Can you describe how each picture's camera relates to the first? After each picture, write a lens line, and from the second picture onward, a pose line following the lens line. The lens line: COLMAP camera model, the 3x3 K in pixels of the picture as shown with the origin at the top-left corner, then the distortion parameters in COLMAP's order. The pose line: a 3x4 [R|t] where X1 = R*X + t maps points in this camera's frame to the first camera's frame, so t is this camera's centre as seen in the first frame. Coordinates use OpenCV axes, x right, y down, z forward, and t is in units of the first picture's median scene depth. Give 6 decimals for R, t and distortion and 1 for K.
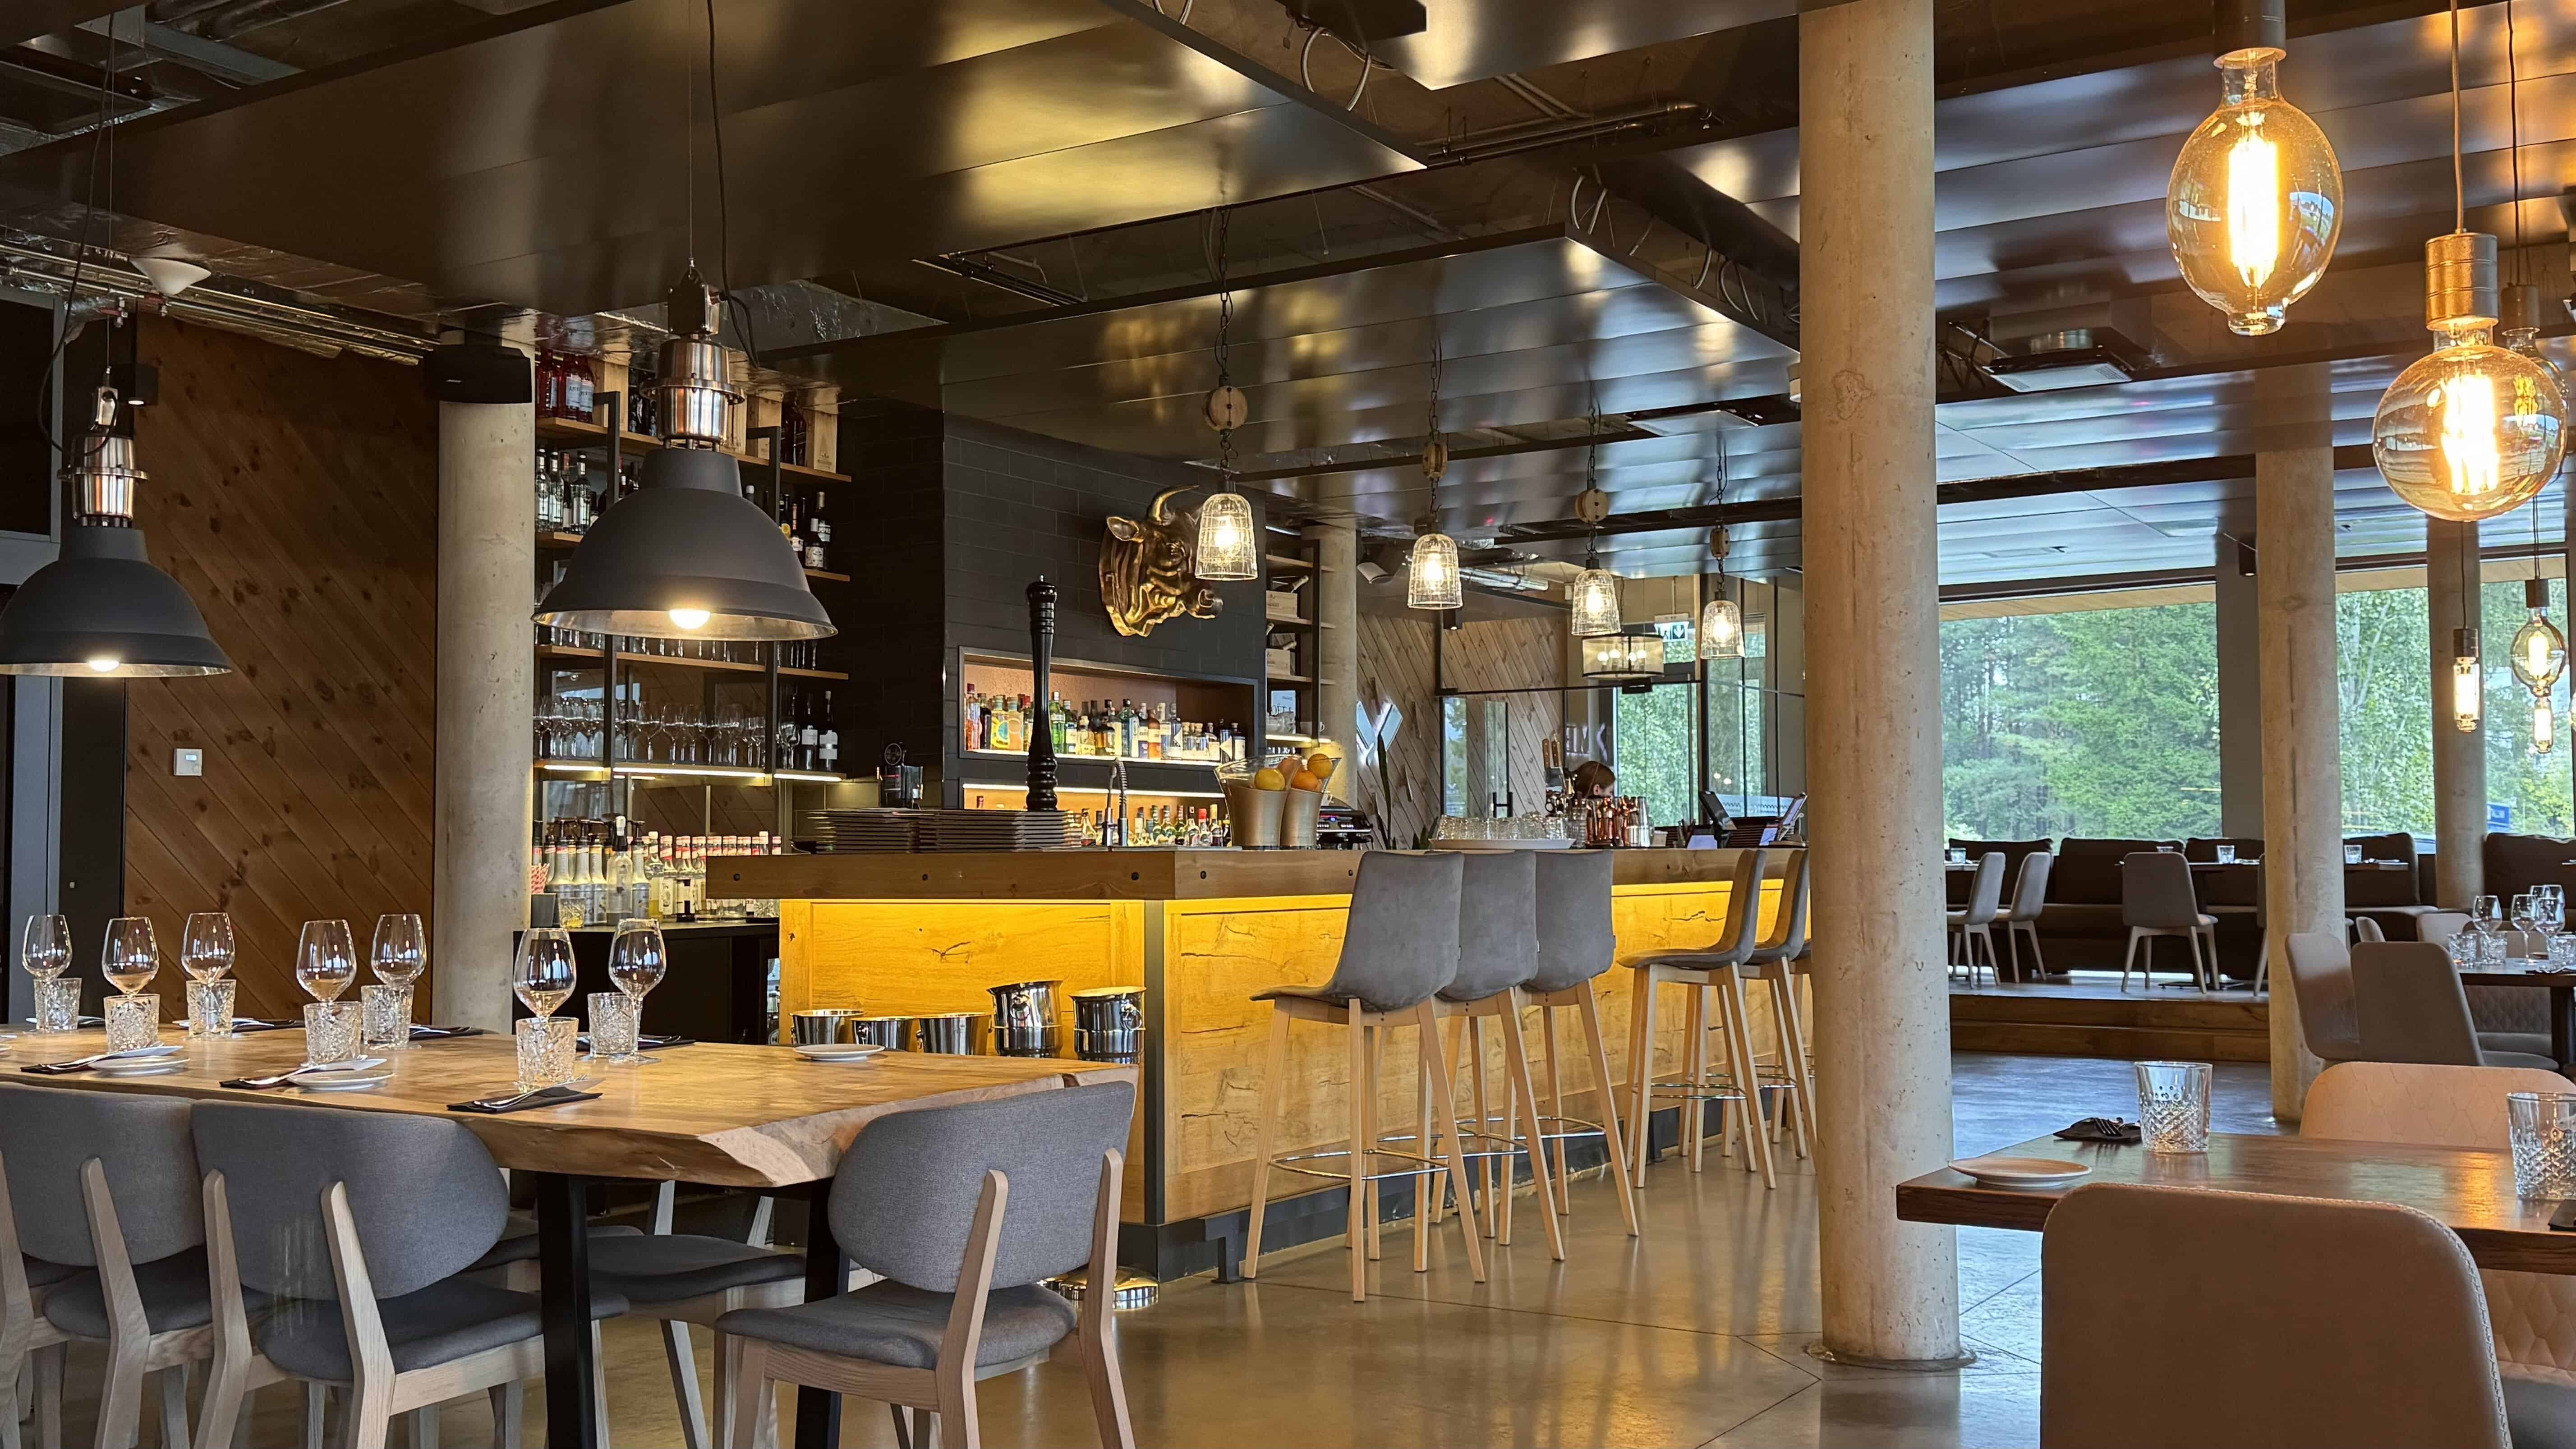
lens RADIAL K [[2348.8, 0, 1288.0], [0, 2348.8, 724.5], [0, 0, 1]] dist [0.202605, -0.427564]
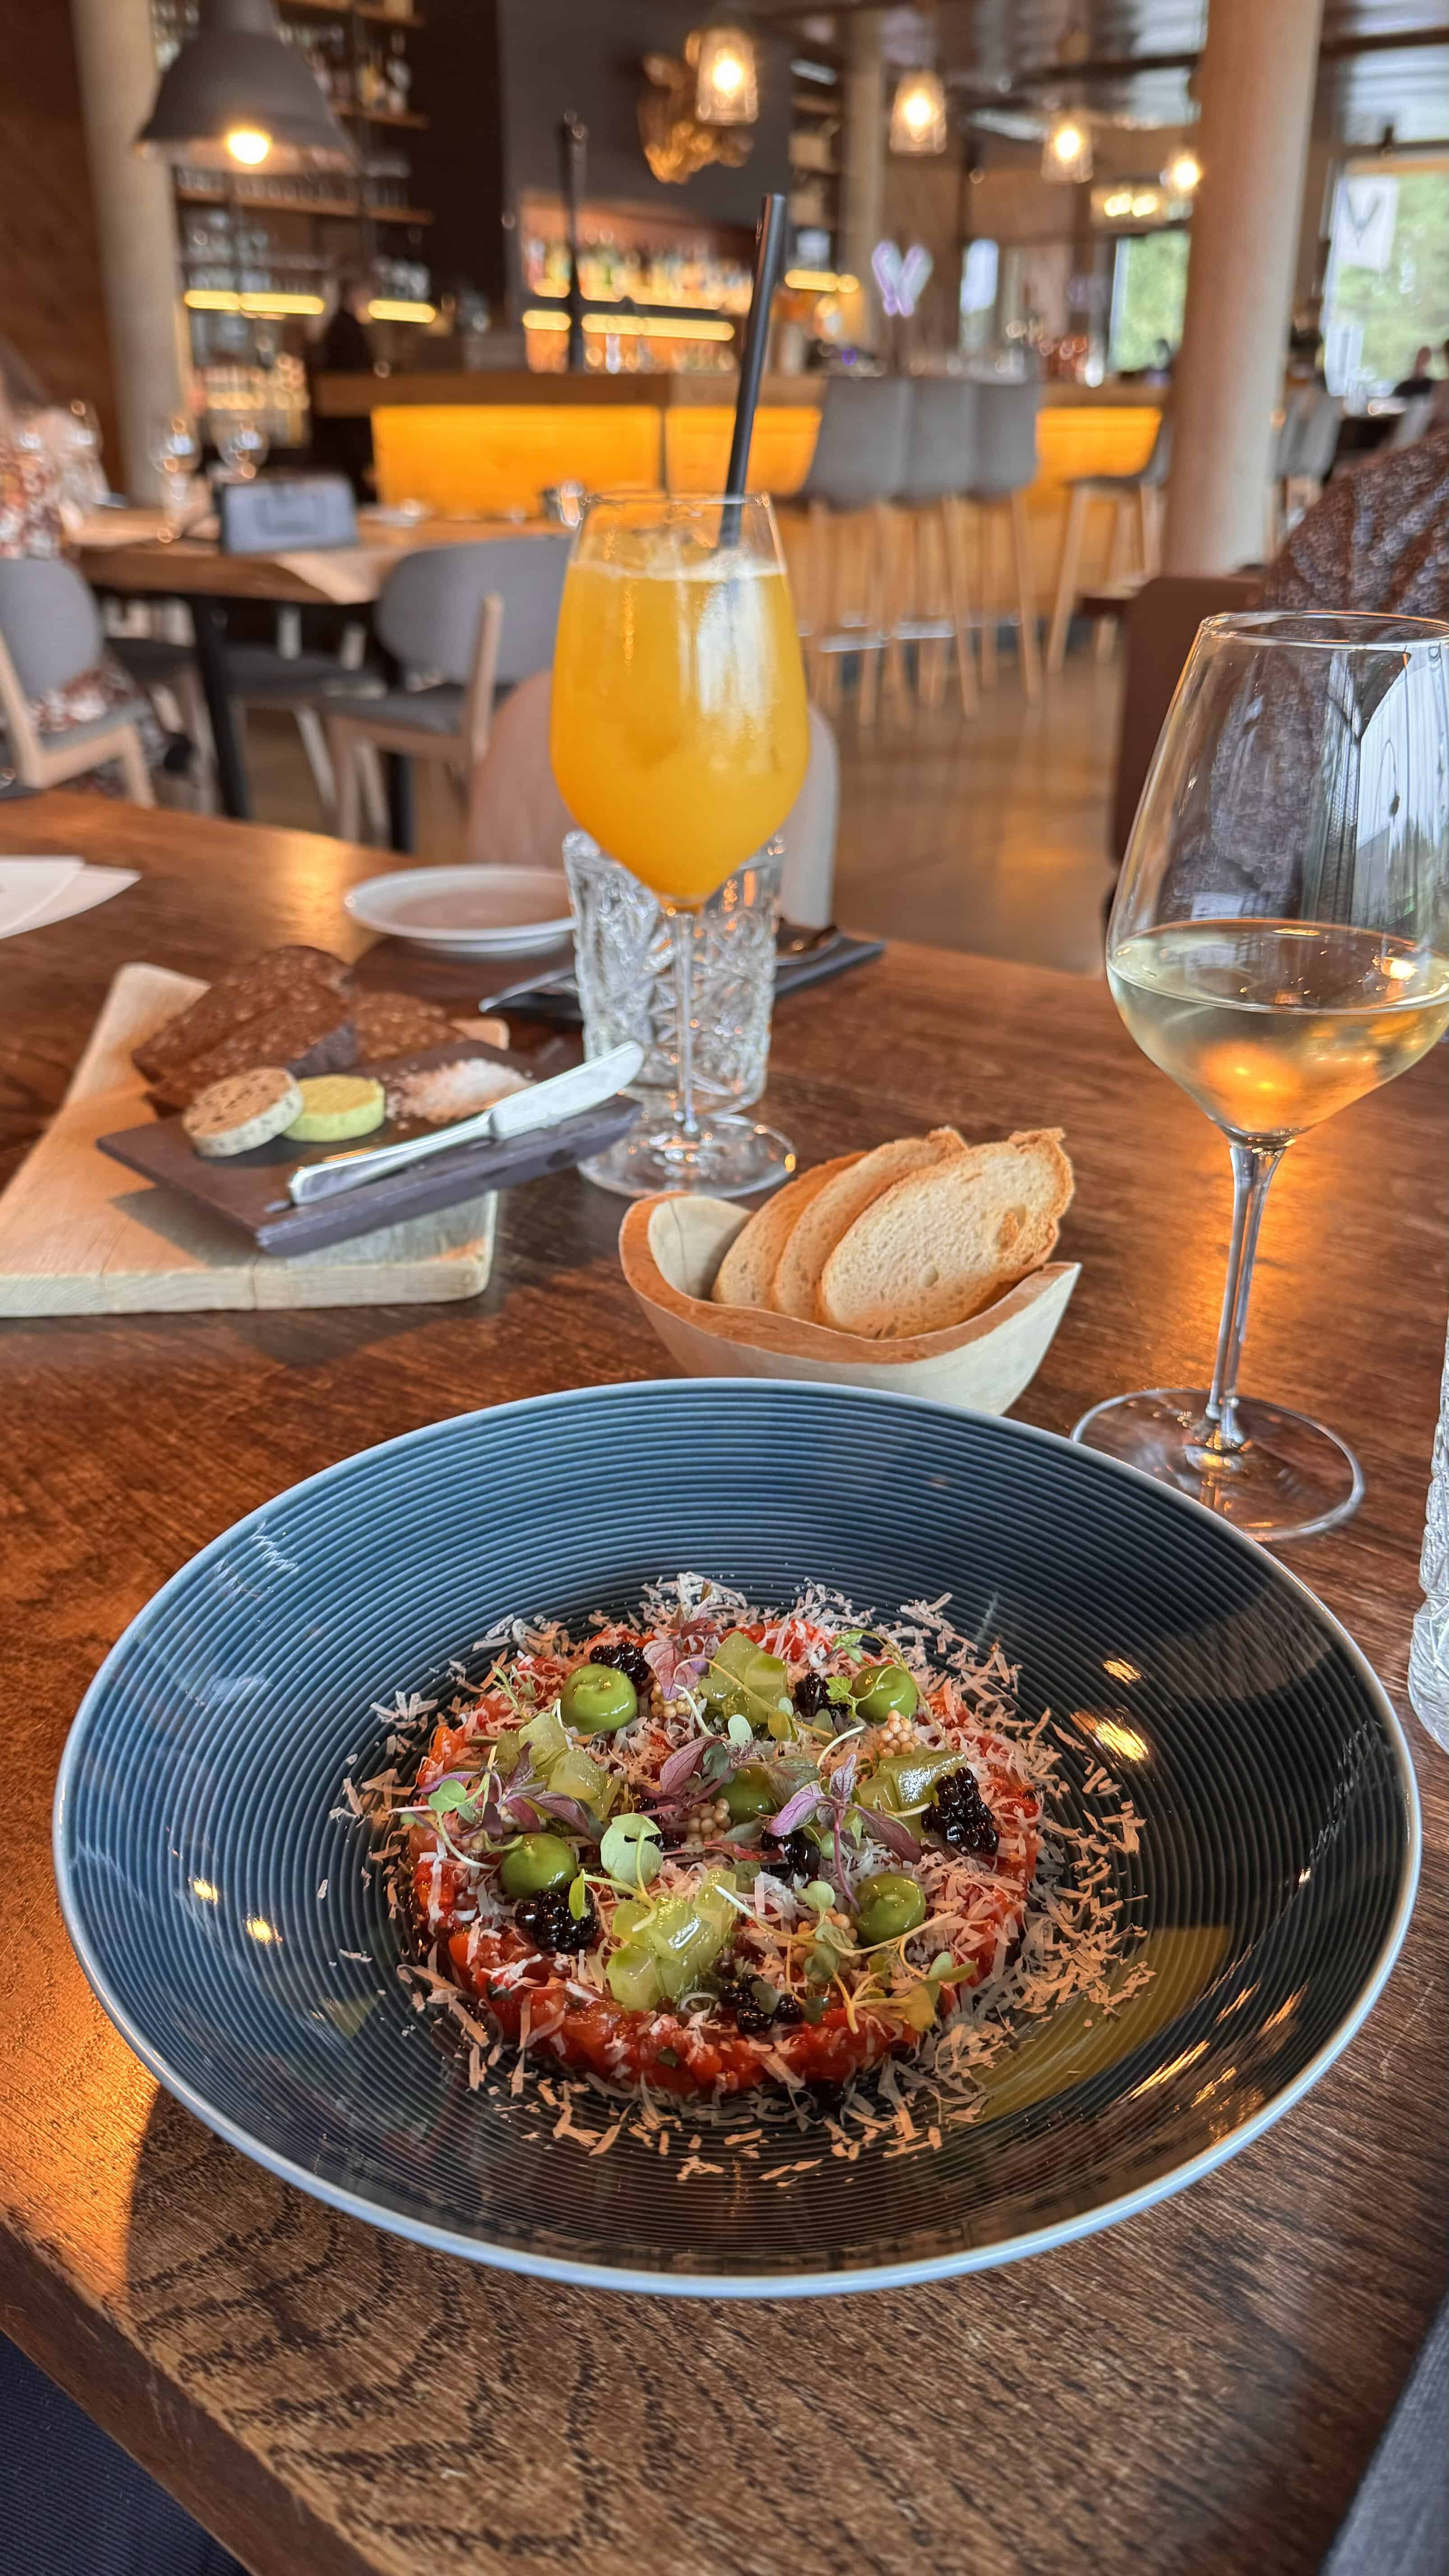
lens RADIAL K [[1866.1, 0, 724.5], [0, 1866.1, 1288.0], [0, 0, 1]] dist [-0.011818, -0.008359]
pose [[0.997637, 0.036746, -0.058059, 0.040093], [-0.004646, 0.879127, 0.476565, 0.007918], [0.068553, -0.475169, 0.877220, -0.071930]]
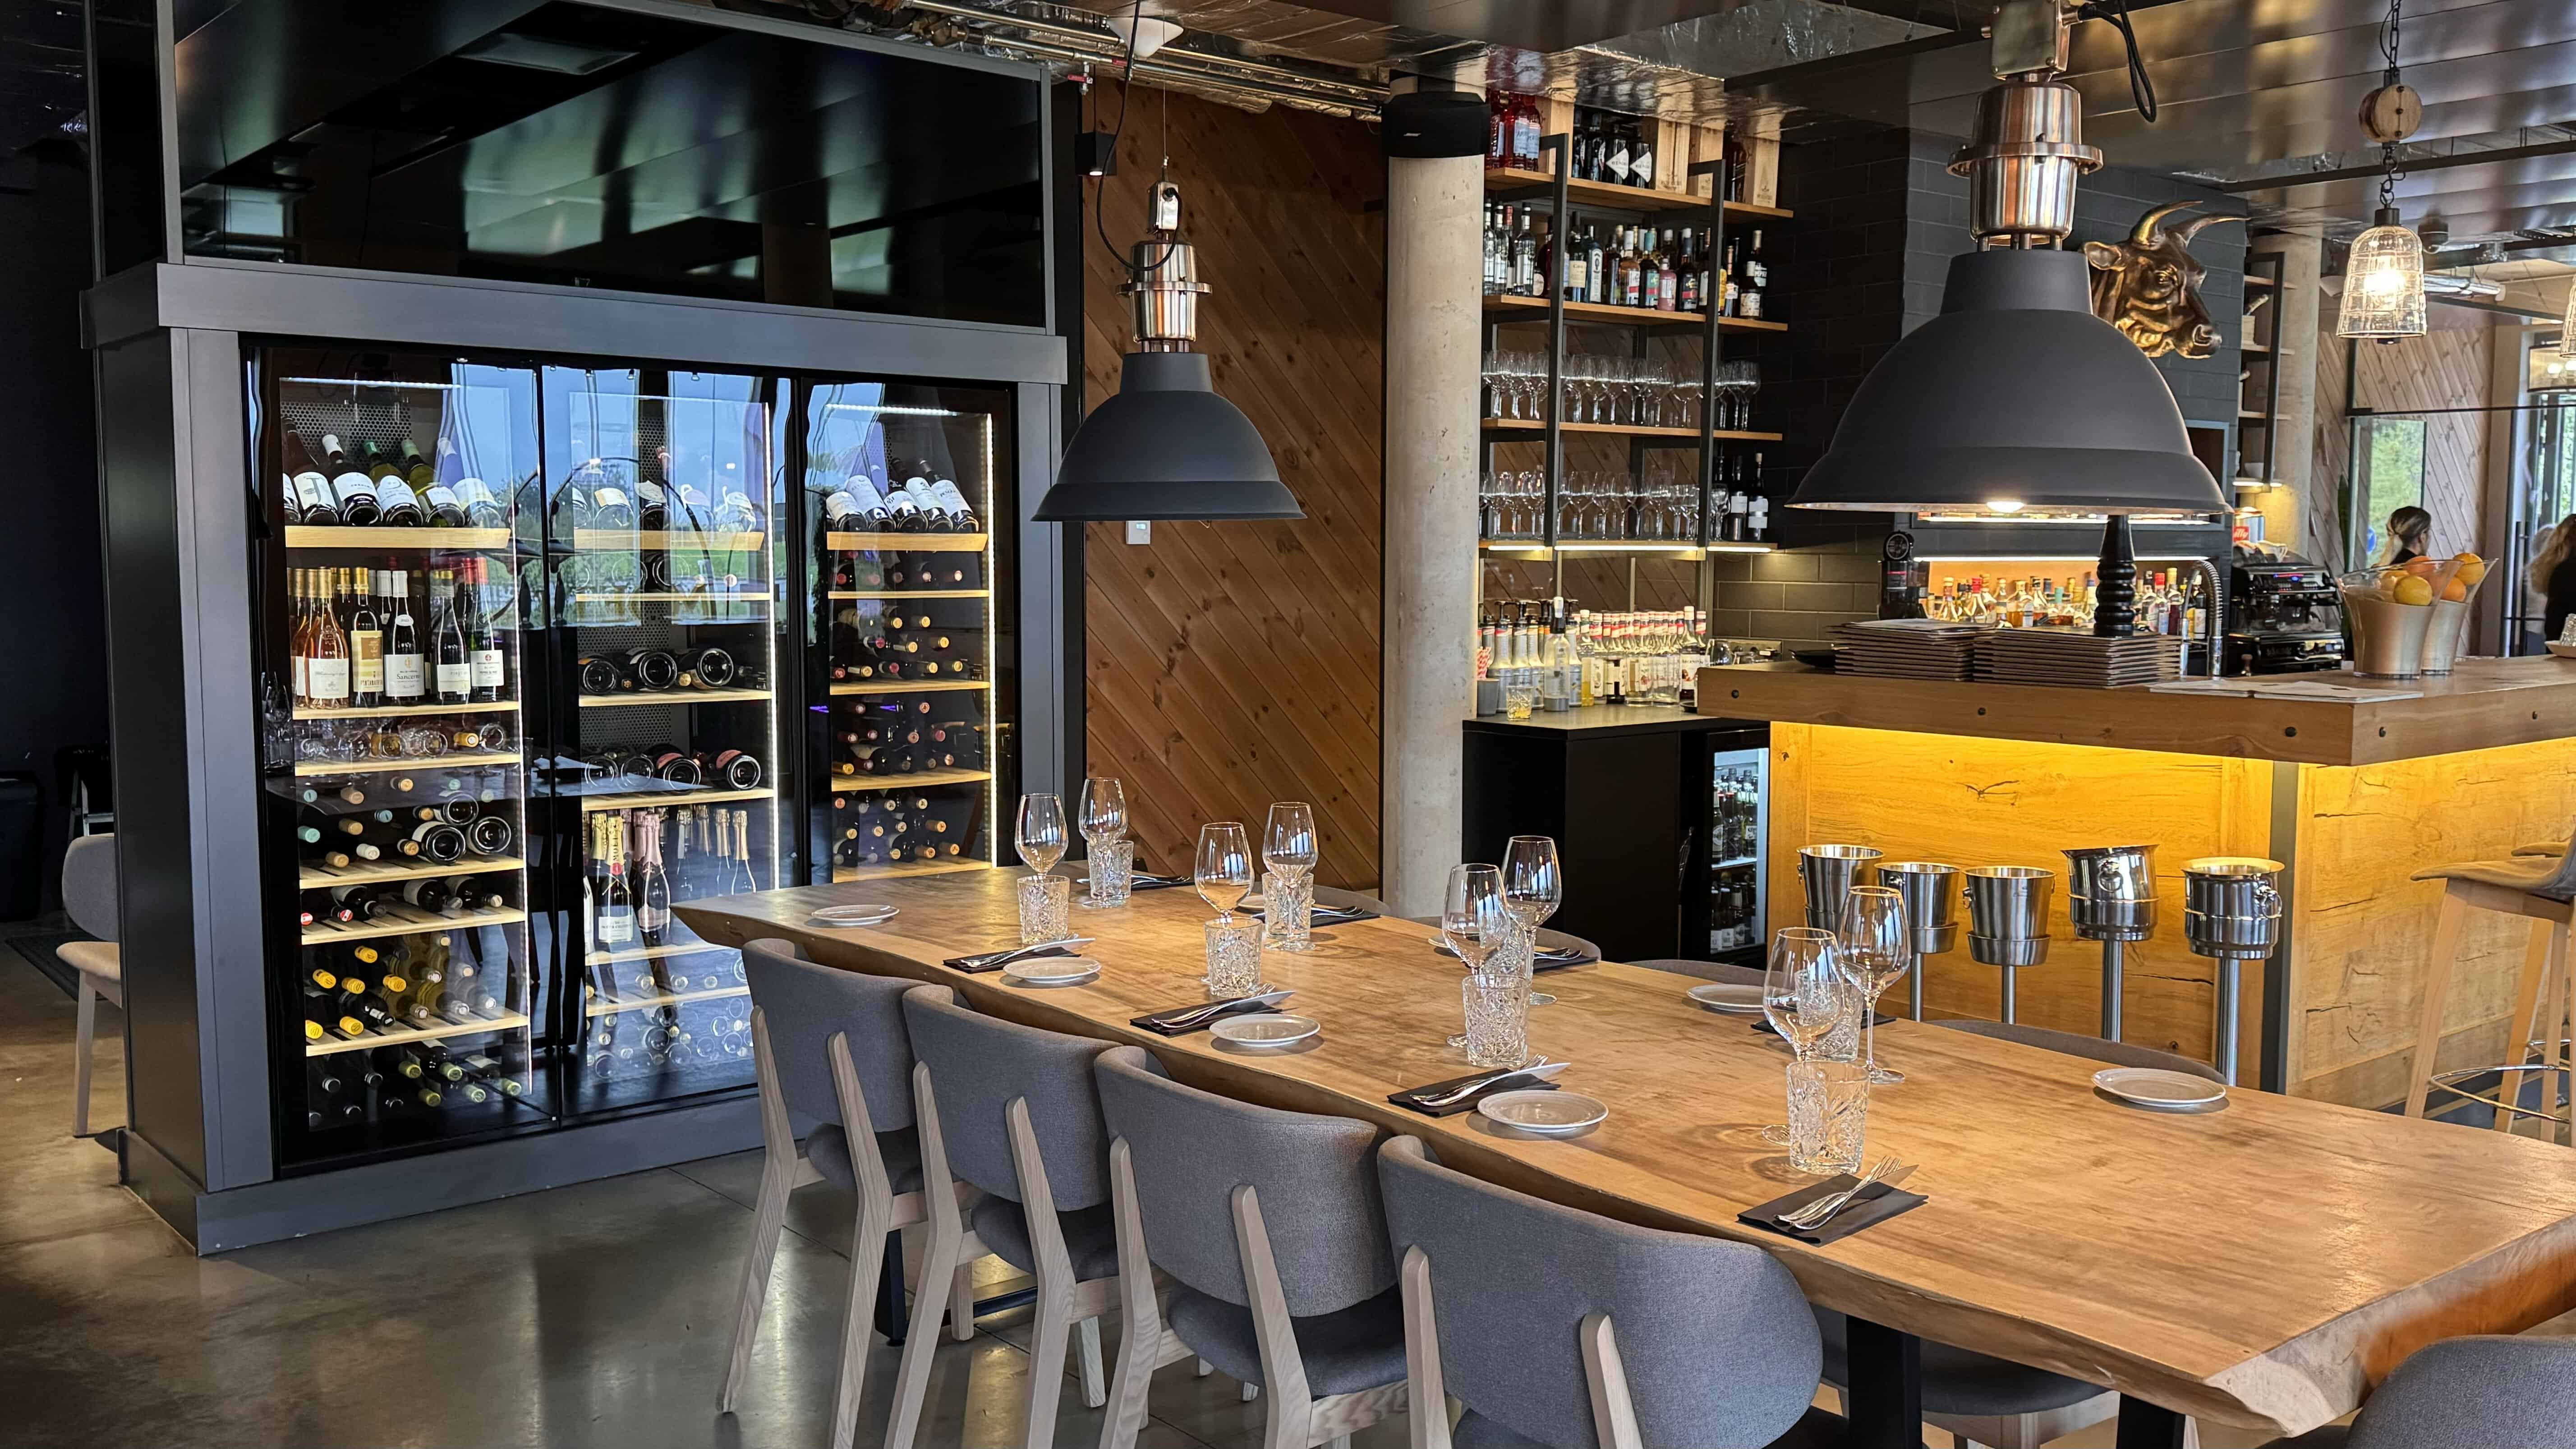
lens RADIAL K [[2162.5, 0, 1288.0], [0, 2162.5, 724.5], [0, 0, 1]] dist [0.169020, -0.360054]
pose [[0.950032, 0.034730, -0.310216, -0.113756], [0.008791, 0.990420, 0.137804, -0.031558], [0.312030, -0.133645, 0.940626, 0.146732]]
